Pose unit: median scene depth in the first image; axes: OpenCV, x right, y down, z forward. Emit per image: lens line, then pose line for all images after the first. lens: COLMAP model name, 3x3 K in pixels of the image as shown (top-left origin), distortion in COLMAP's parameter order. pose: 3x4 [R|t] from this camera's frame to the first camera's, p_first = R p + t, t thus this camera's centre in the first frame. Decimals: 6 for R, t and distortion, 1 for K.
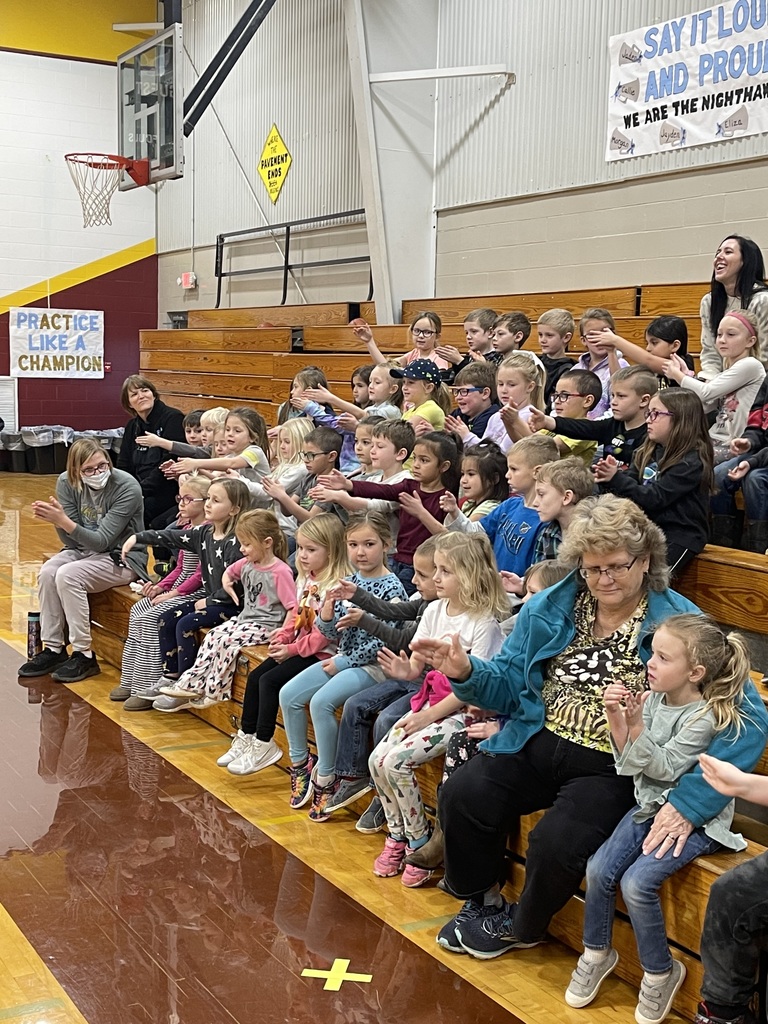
lens RADIAL K [[1366.4, 0, 384.0], [0, 1366.4, 512.0], [0, 0, 1]] dist [0.087748, -0.077189]
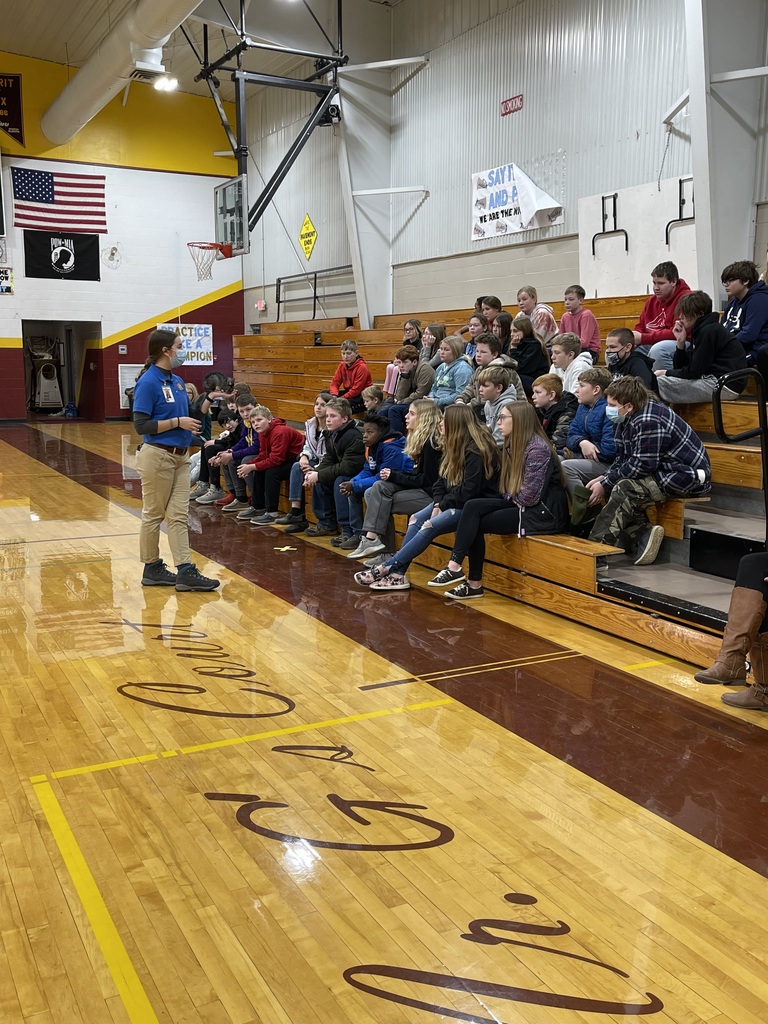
lens RADIAL K [[990.4, 0, 384.0], [0, 990.4, 512.0], [0, 0, 1]] dist [0.058873, -0.013067]
pose [[0.999190, -0.010963, -0.038729, 0.075575], [0.012703, 0.998908, 0.044967, 0.045764], [0.038194, -0.045422, 0.998237, -0.323139]]
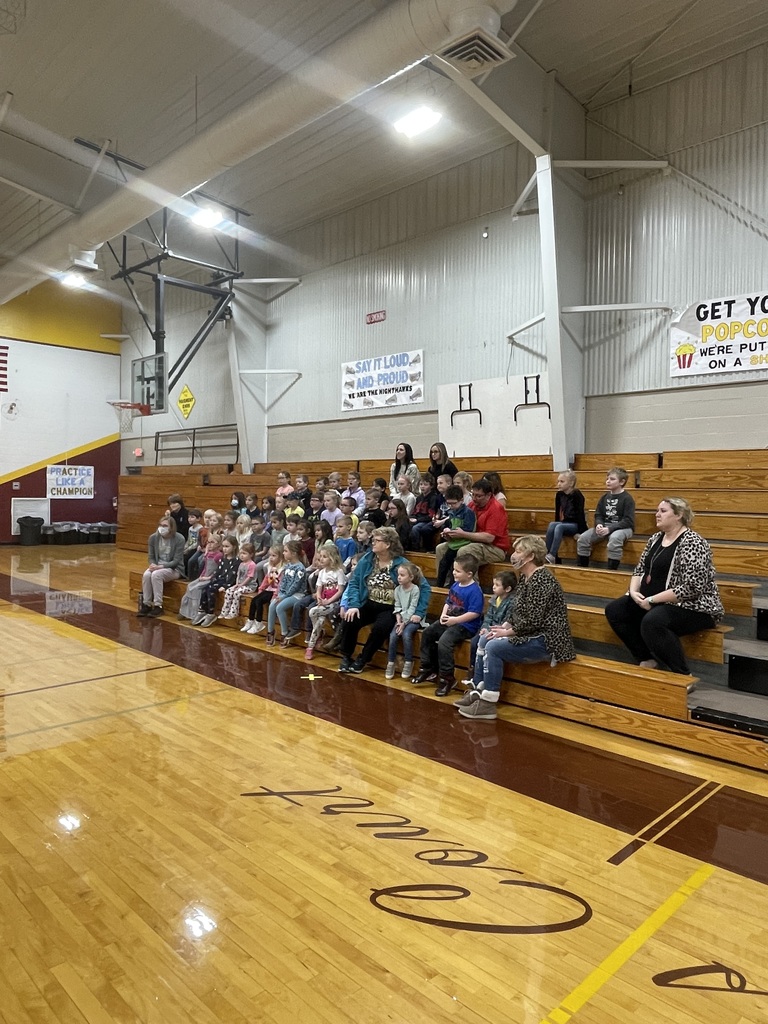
lens RADIAL K [[696.2, 0, 384.0], [0, 696.2, 512.0], [0, 0, 1]] dist [0.022460, -0.051426]
pose [[0.966019, -0.014782, 0.258049, -0.080771], [0.033939, 0.996973, -0.069943, 0.018125], [-0.256234, 0.076324, 0.963597, -0.197268]]
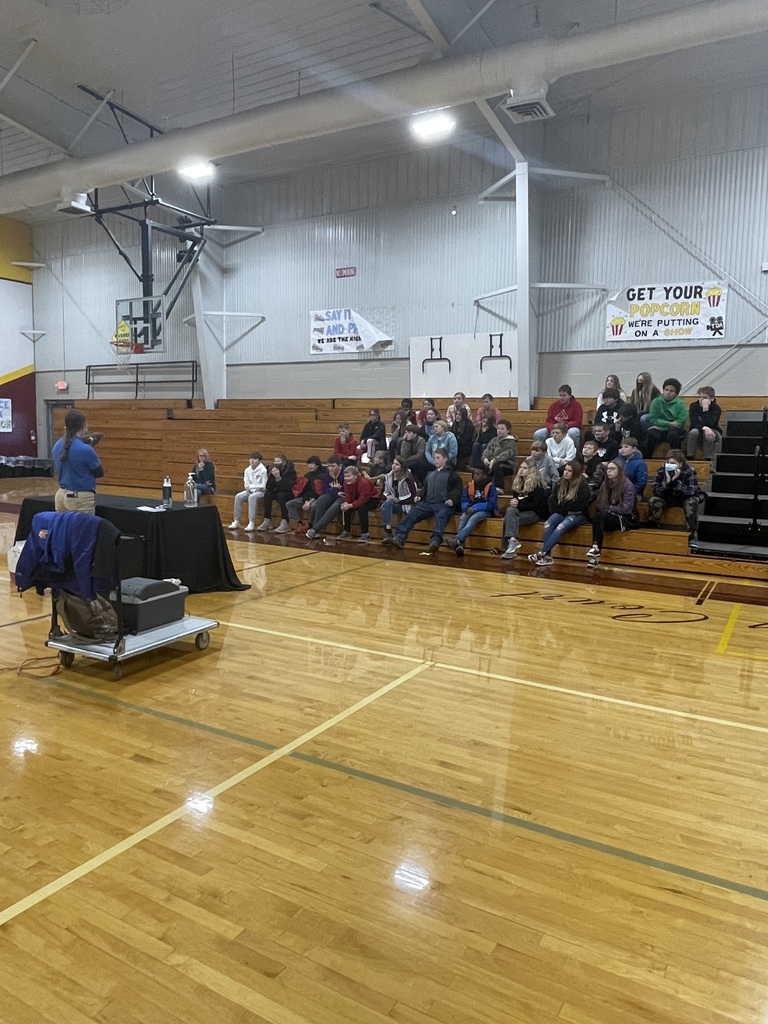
lens RADIAL K [[715.9, 0, 384.0], [0, 715.9, 512.0], [0, 0, 1]] dist [0.030510, -0.069096]
pose [[0.870345, -0.061544, 0.488581, -0.381900], [0.053978, 0.998104, 0.029571, 0.030963], [-0.489475, 0.000636, 0.872017, -0.312824]]
